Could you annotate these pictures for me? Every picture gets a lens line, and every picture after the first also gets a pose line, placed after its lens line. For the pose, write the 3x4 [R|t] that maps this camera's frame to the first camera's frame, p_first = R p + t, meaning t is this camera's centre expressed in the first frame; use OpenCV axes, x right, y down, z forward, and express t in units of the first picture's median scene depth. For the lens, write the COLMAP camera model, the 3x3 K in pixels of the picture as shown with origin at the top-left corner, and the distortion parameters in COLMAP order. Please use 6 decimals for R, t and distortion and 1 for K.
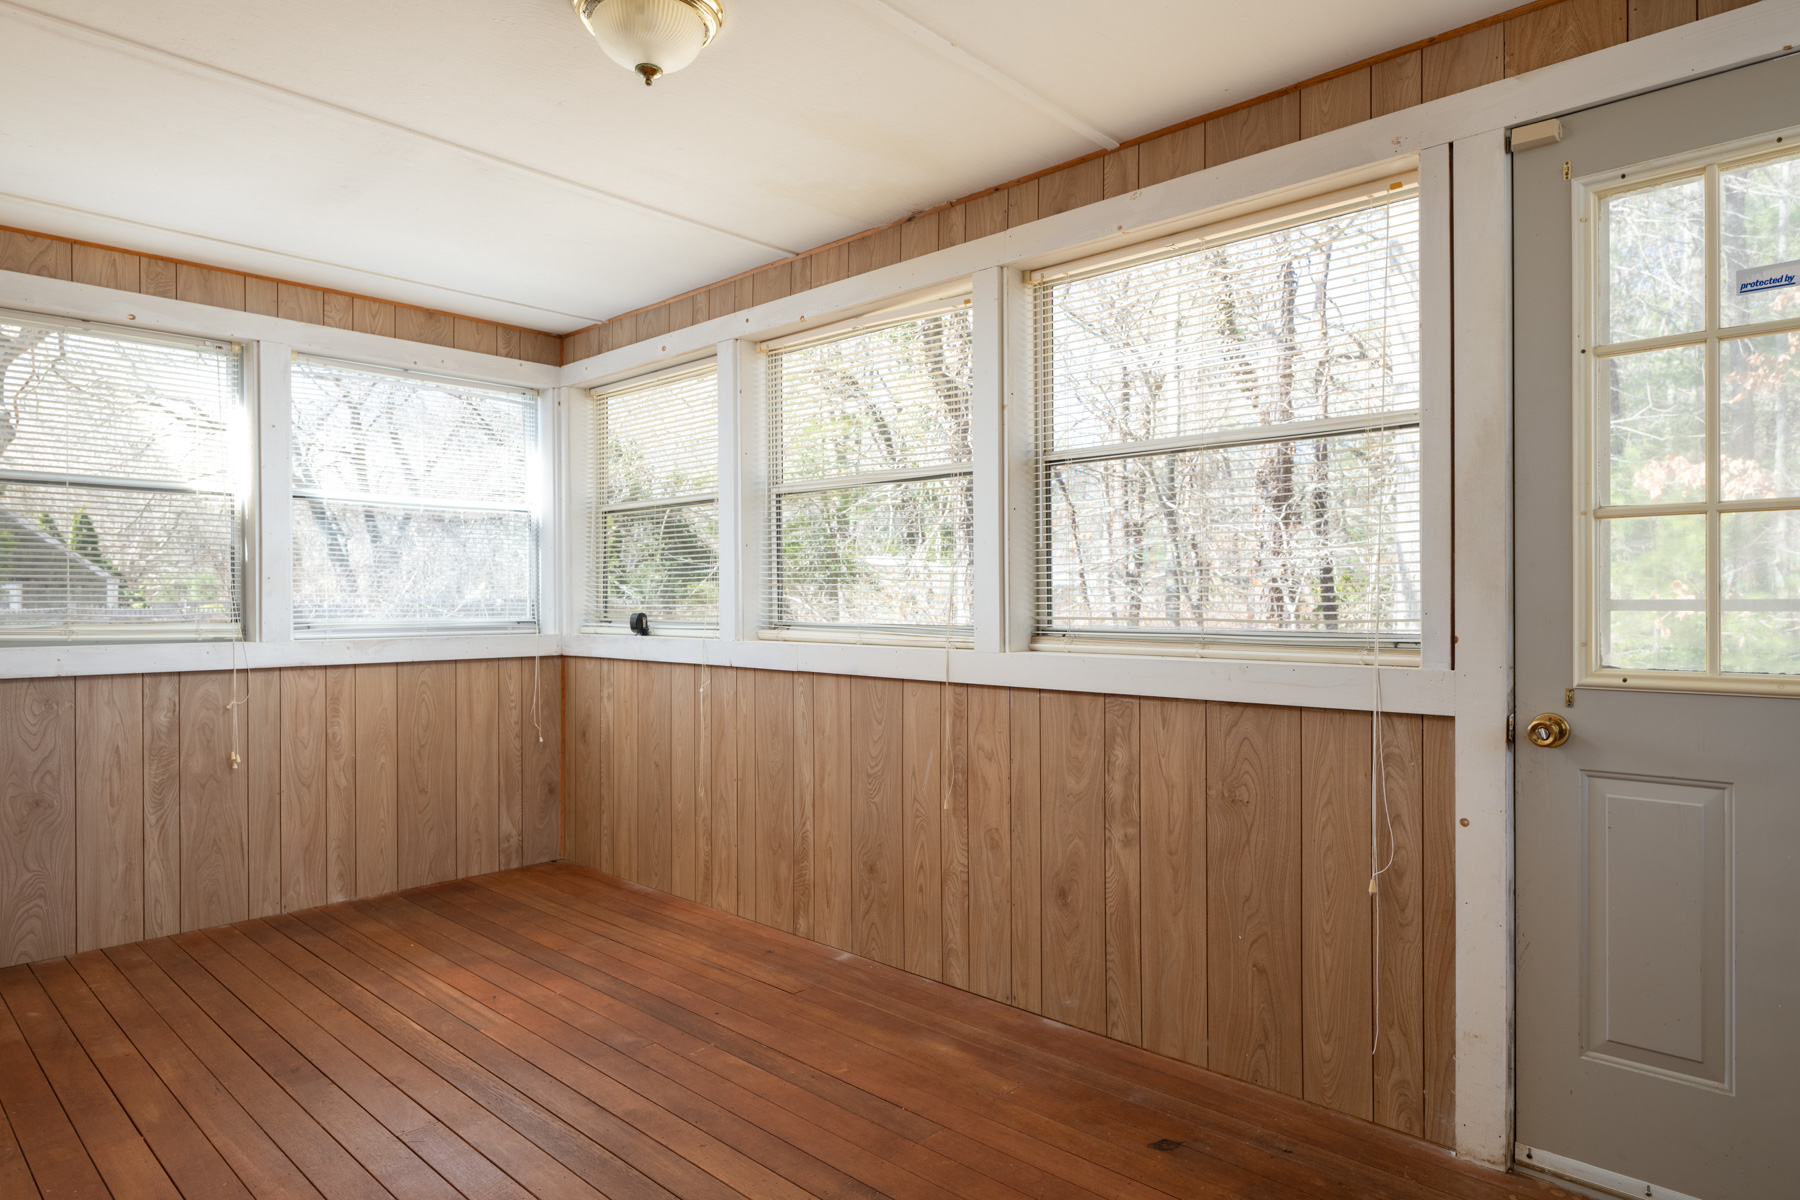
lens RADIAL K [[1091.0, 0, 902.4], [0, 1091.0, 603.5], [0, 0, 1]] dist [-0.010460, -0.001040]
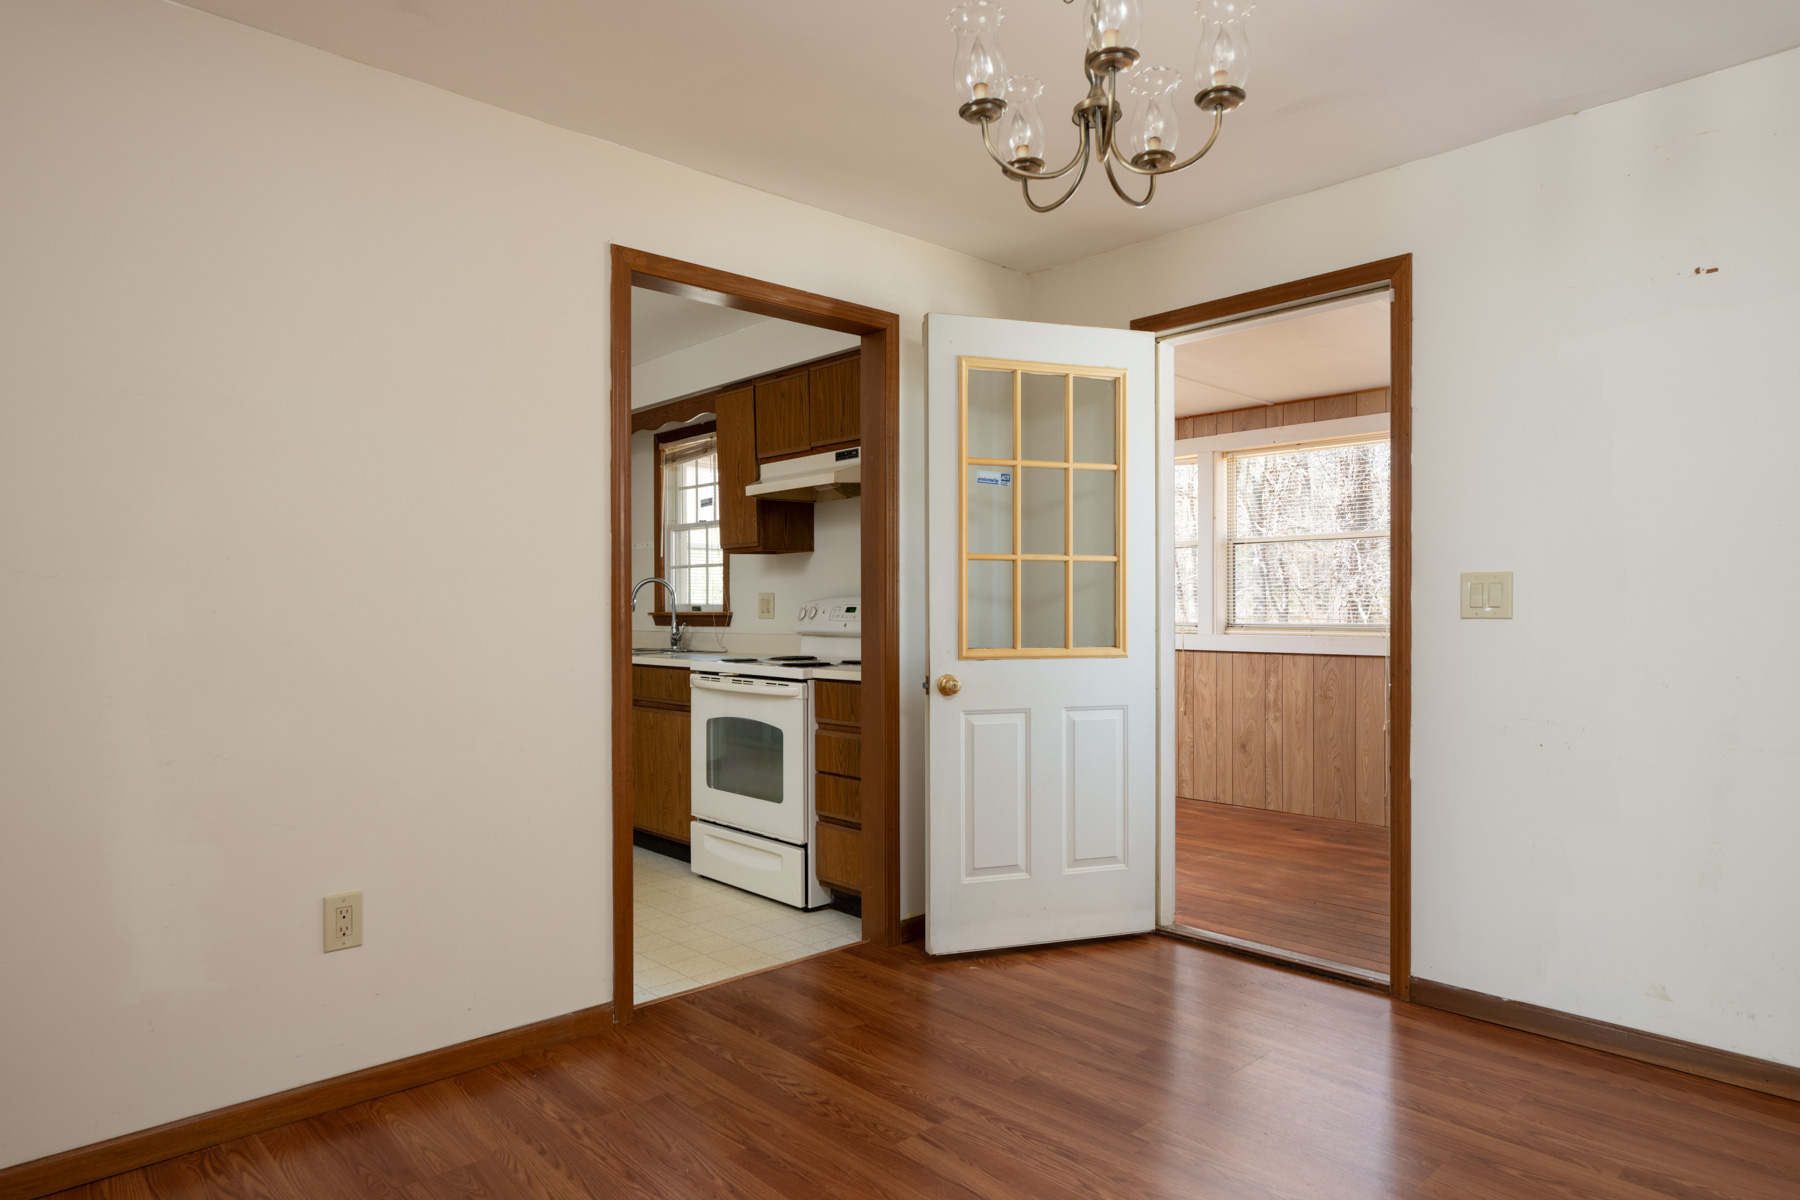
lens RADIAL K [[1091.0, 0, 896.1], [0, 1091.0, 611.8], [0, 0, 1]] dist [-0.010460, -0.001040]
pose [[0.997597, 0.004960, -0.069106, -0.384776], [-0.004998, 0.999987, -0.000379, 0.004649], [0.069103, 0.000724, 0.997609, -1.177676]]
